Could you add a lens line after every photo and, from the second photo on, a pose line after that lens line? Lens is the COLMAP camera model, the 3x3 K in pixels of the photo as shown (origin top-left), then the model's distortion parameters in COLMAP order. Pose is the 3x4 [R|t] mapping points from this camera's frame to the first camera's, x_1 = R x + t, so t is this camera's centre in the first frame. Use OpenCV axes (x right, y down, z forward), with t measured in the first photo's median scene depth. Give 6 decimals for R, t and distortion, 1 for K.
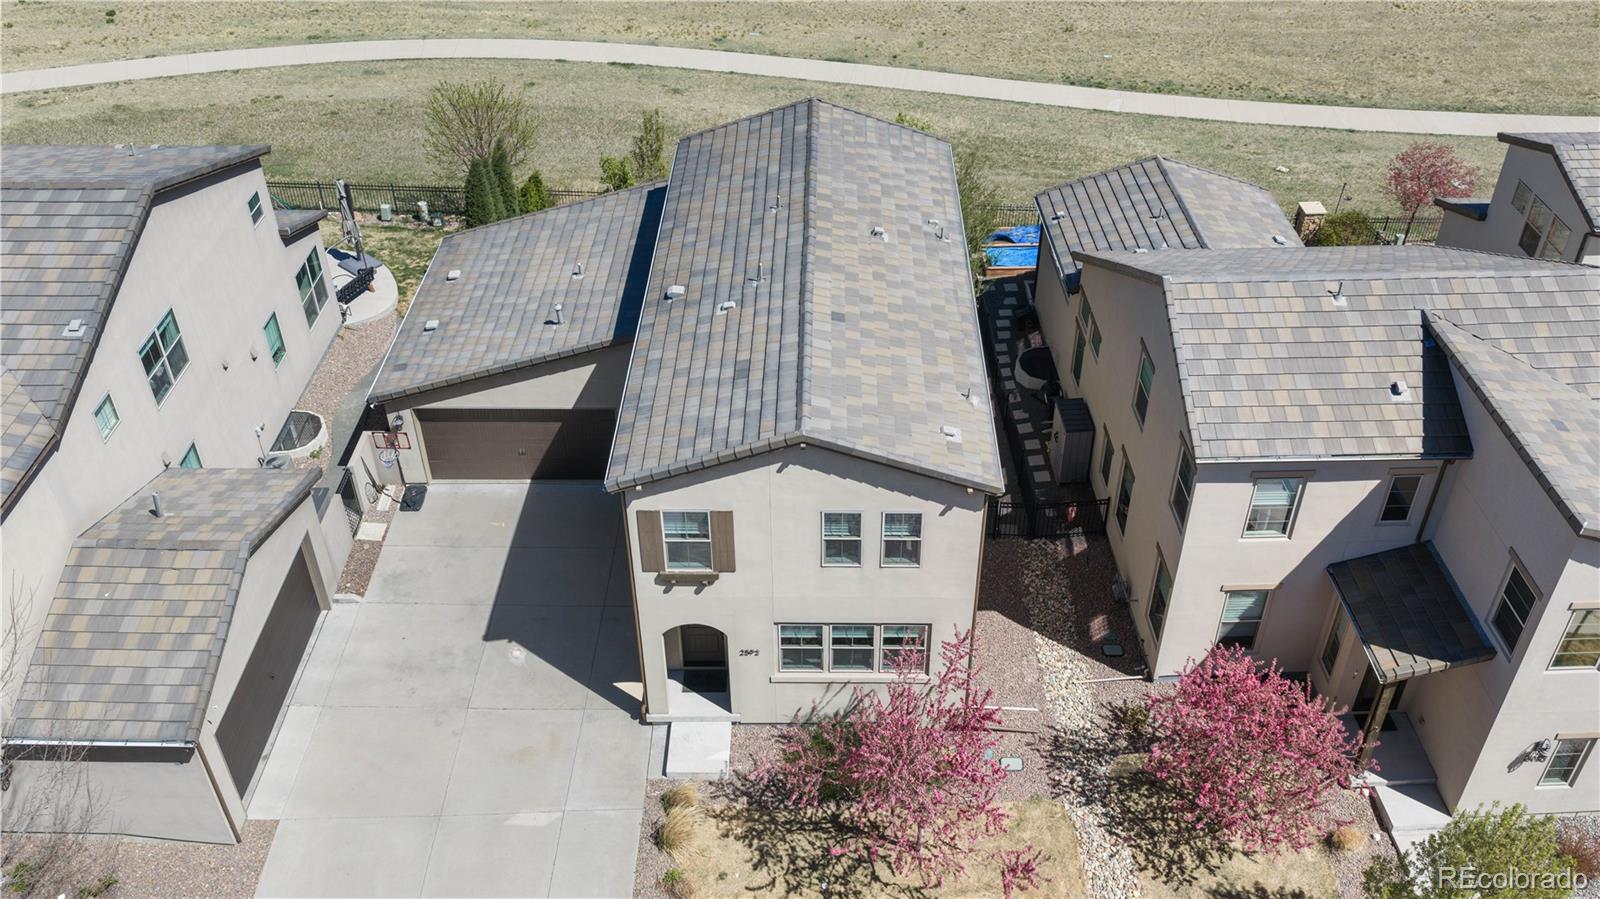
lens RADIAL K [[1310.5, 0, 823.4], [0, 1310.5, 491.4], [0, 0, 1]] dist [0.028976, -0.058010]
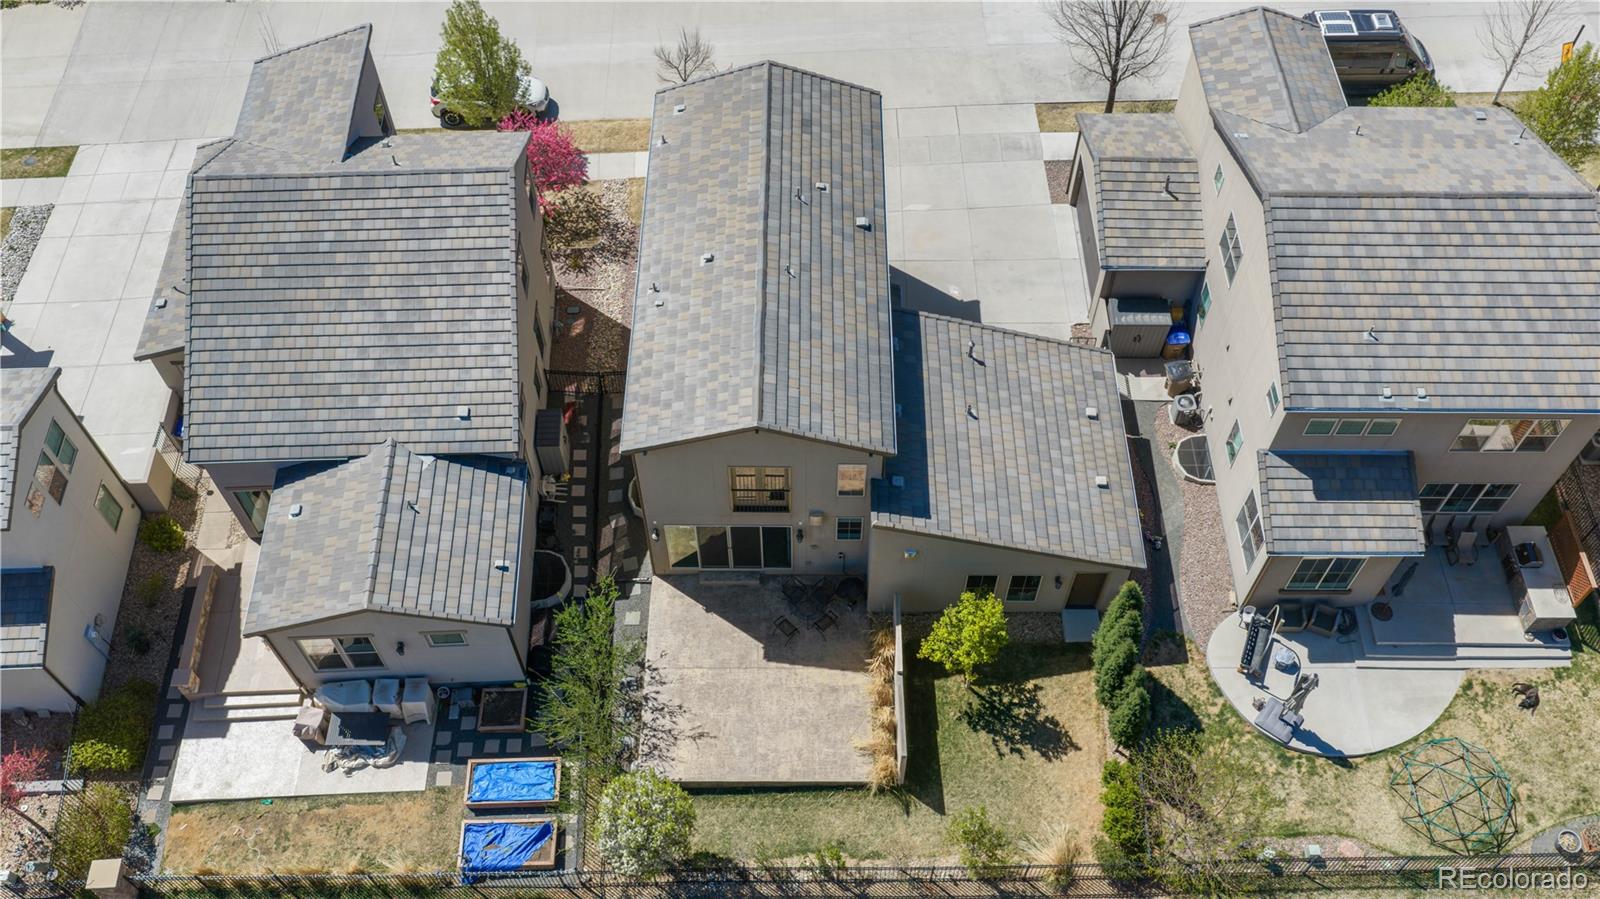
lens RADIAL K [[1310.5, 0, 823.4], [0, 1310.5, 491.4], [0, 0, 1]] dist [0.028976, -0.058010]
pose [[-0.999835, 0.002743, -0.017936, -0.050016], [-0.018112, -0.092000, 0.995594, -1.625059], [0.001081, 0.995755, 0.092034, 1.218197]]
